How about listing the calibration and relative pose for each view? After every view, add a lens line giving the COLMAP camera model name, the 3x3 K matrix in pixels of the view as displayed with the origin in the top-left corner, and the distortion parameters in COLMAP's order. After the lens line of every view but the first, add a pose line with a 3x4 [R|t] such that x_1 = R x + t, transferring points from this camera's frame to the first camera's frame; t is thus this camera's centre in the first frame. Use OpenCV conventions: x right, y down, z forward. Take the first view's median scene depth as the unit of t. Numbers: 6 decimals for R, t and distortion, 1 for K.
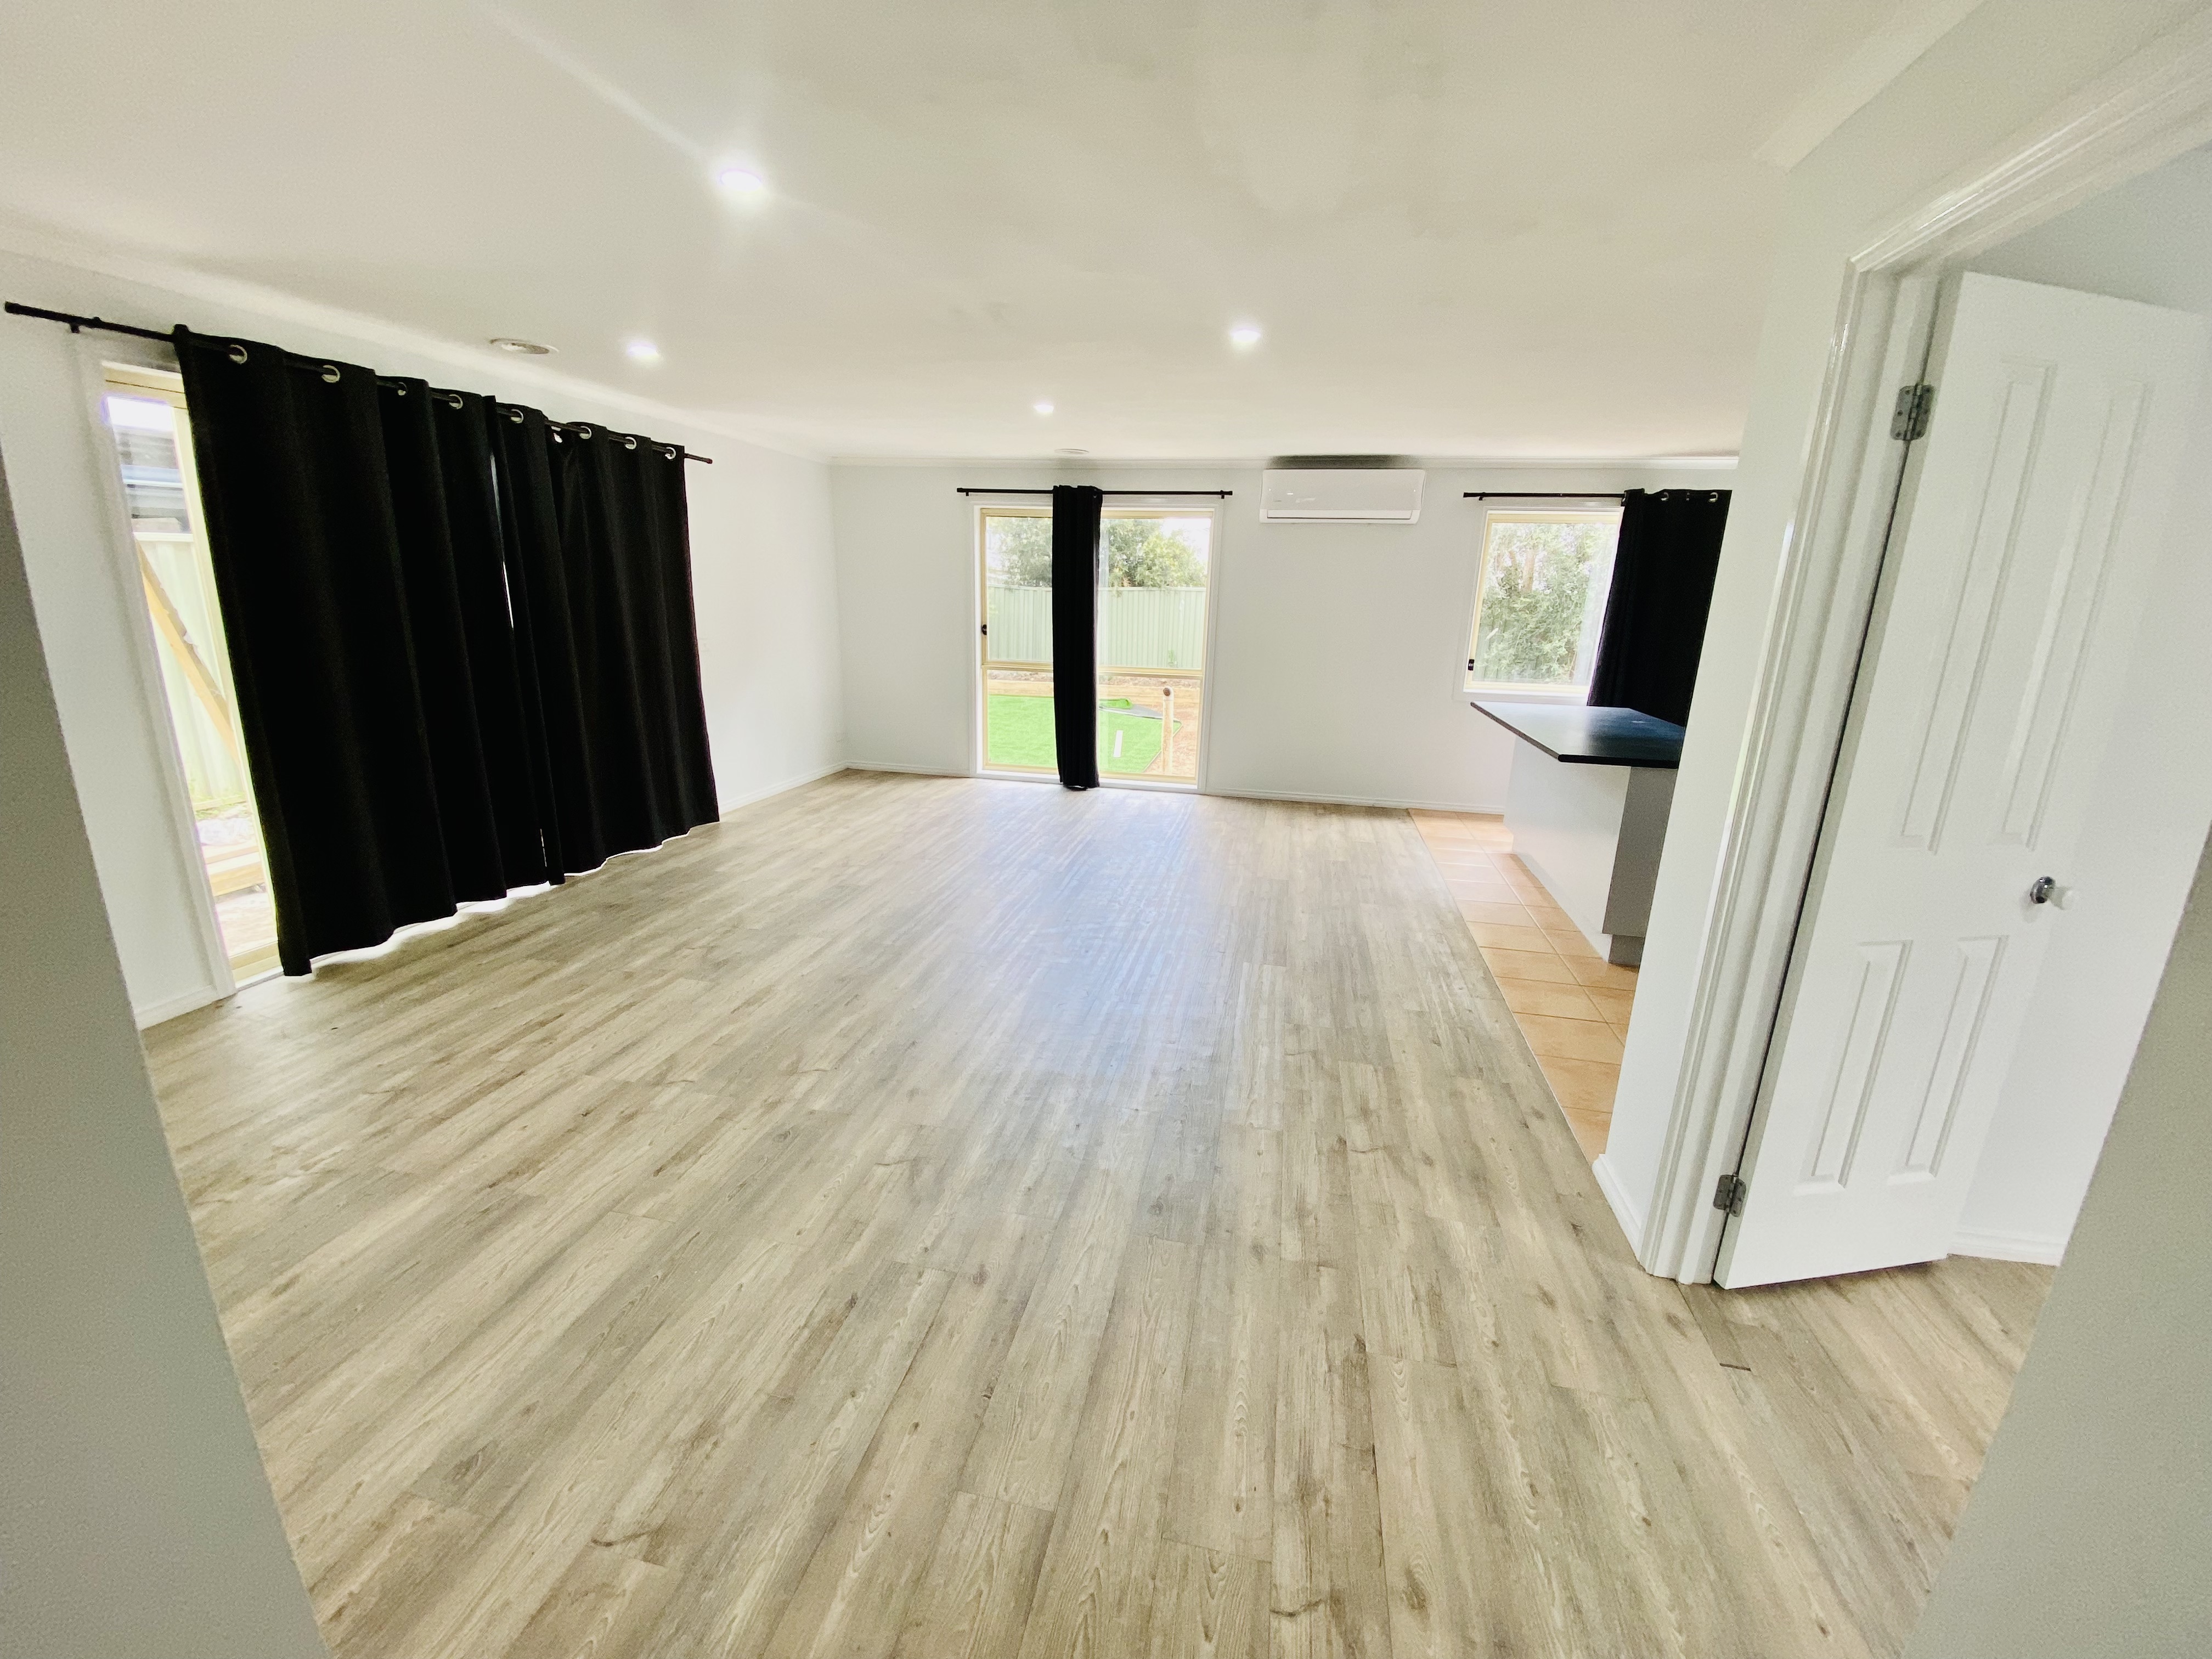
lens RADIAL K [[916.6, 0, 1105.4], [0, 916.6, 828.4], [0, 0, 1]] dist [0.001491, -0.000113]
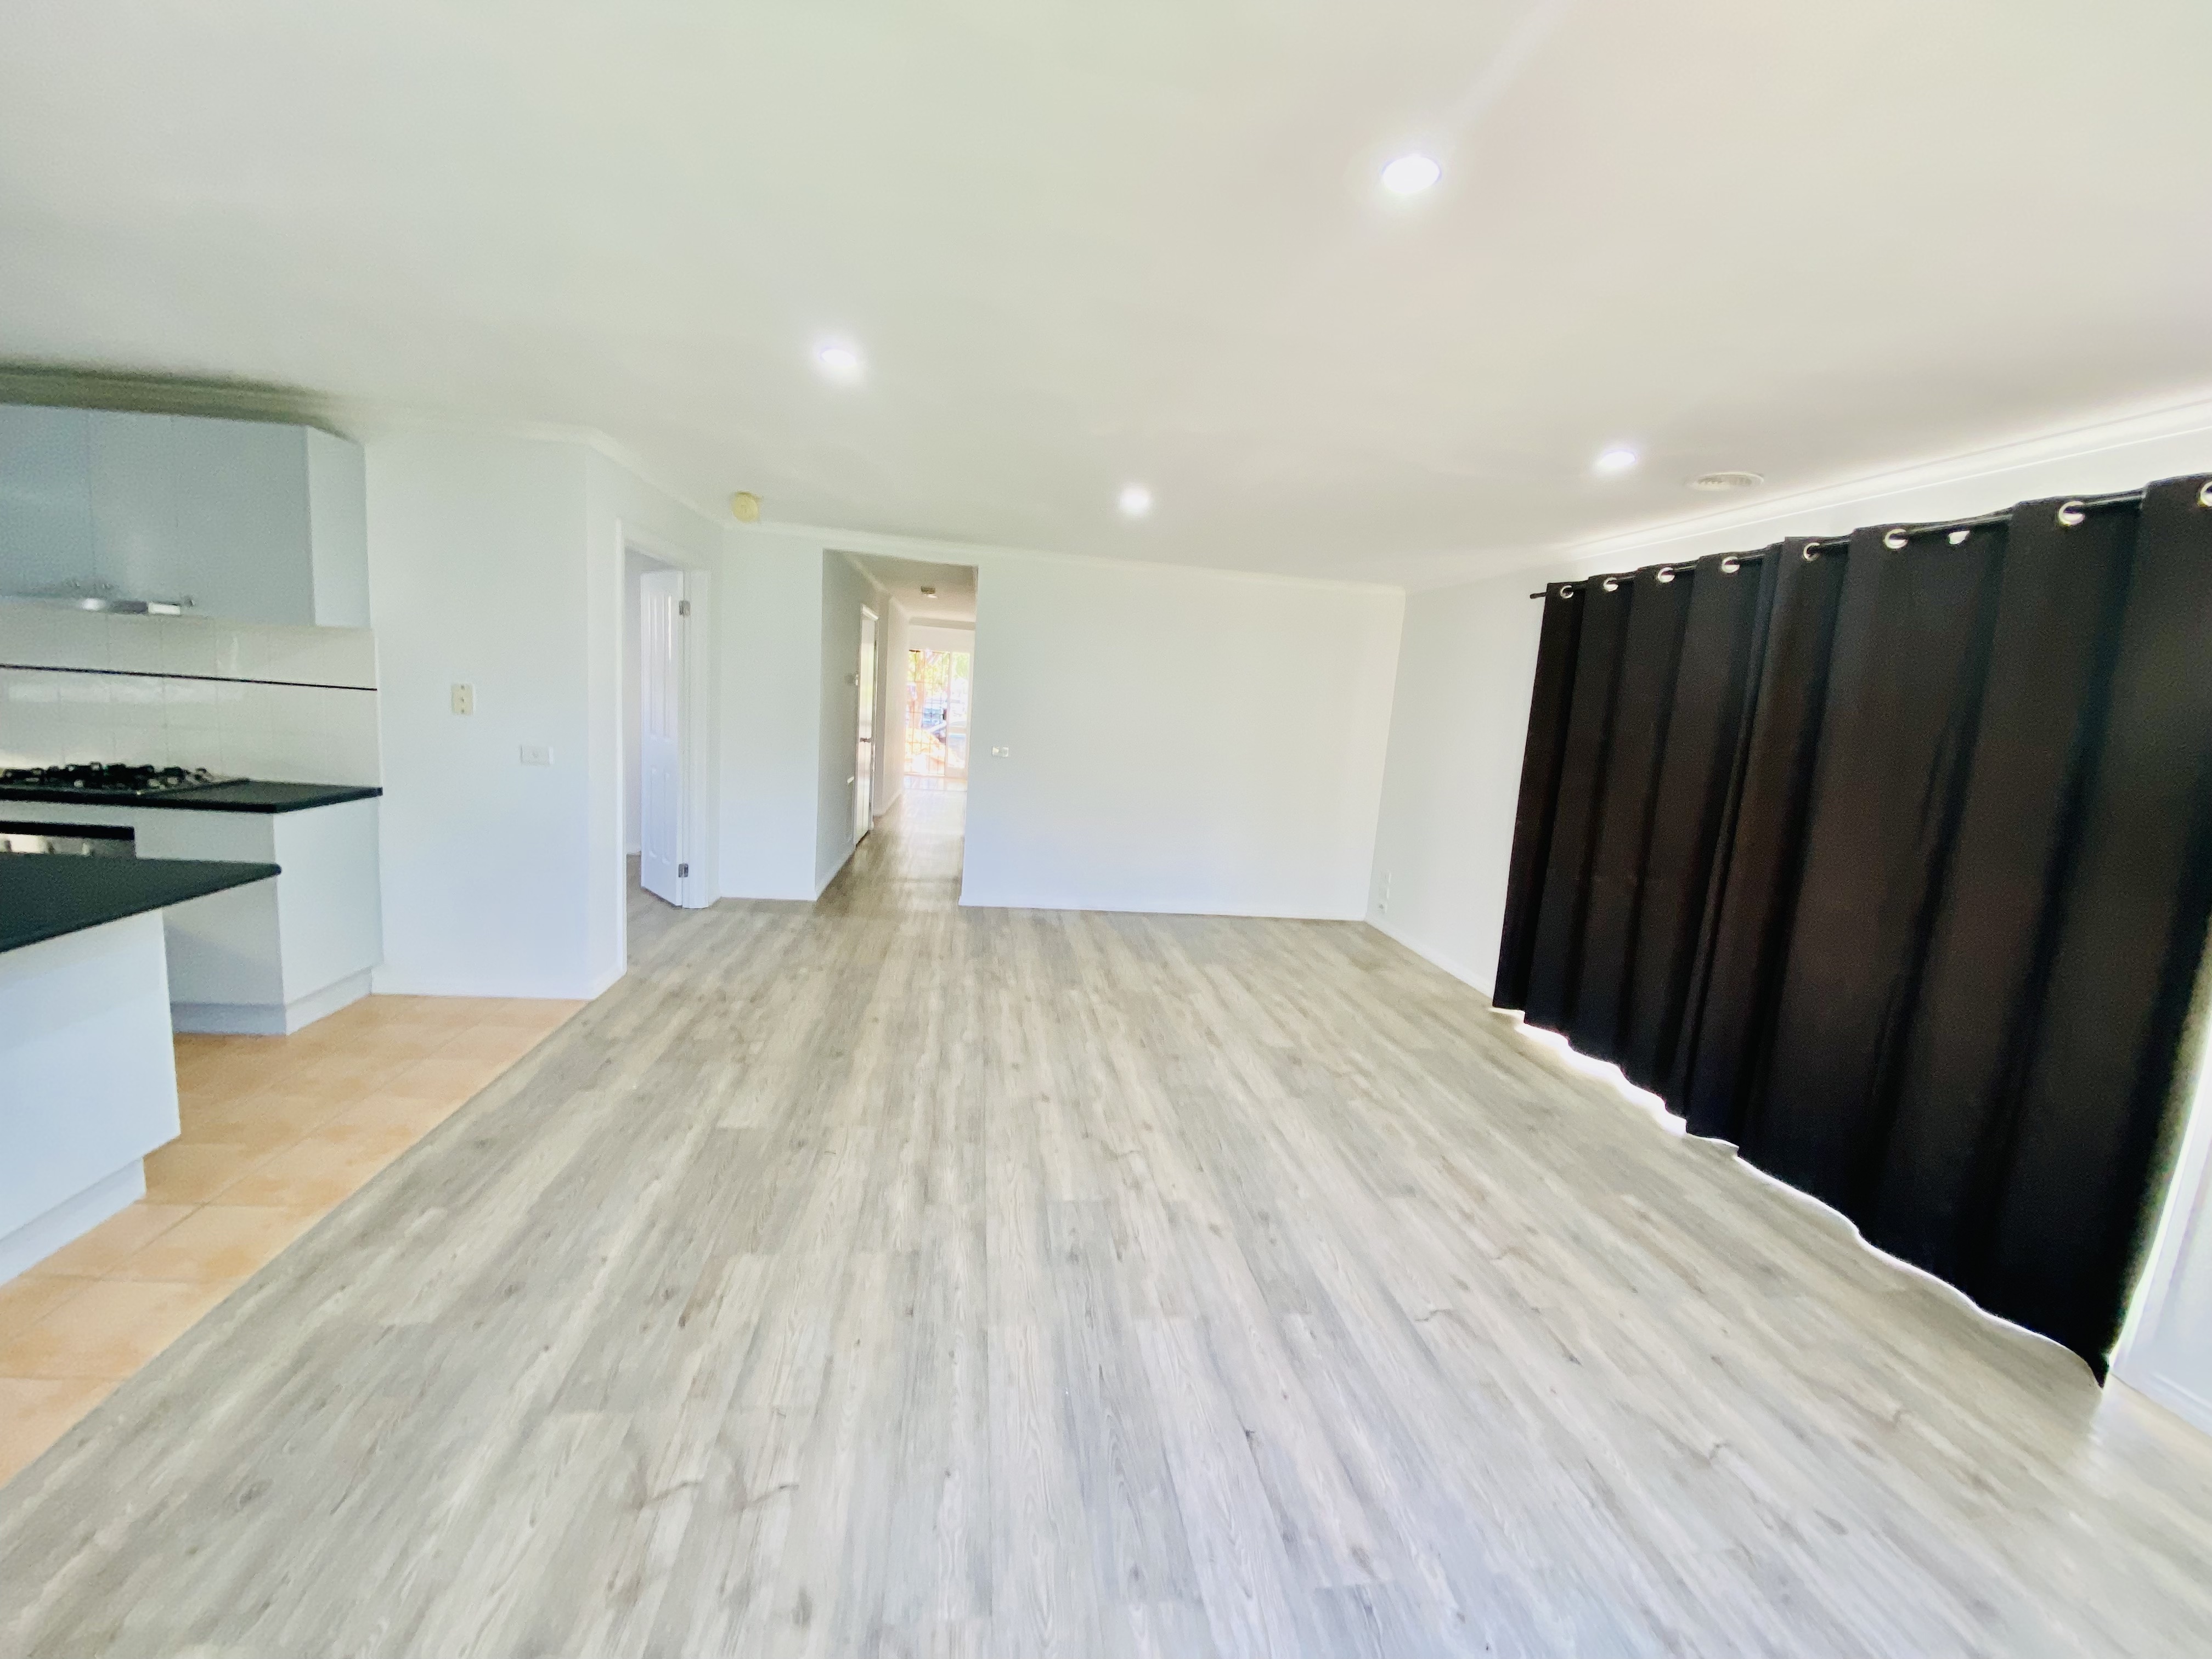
lens RADIAL K [[916.6, 0, 1100.2], [0, 916.6, 837.4], [0, 0, 1]] dist [0.001491, -0.000113]
pose [[-0.939022, -0.052426, -0.339838, 0.197357], [-0.182726, 0.913297, 0.364006, -0.493116], [0.291289, 0.403907, -0.867185, 1.962199]]
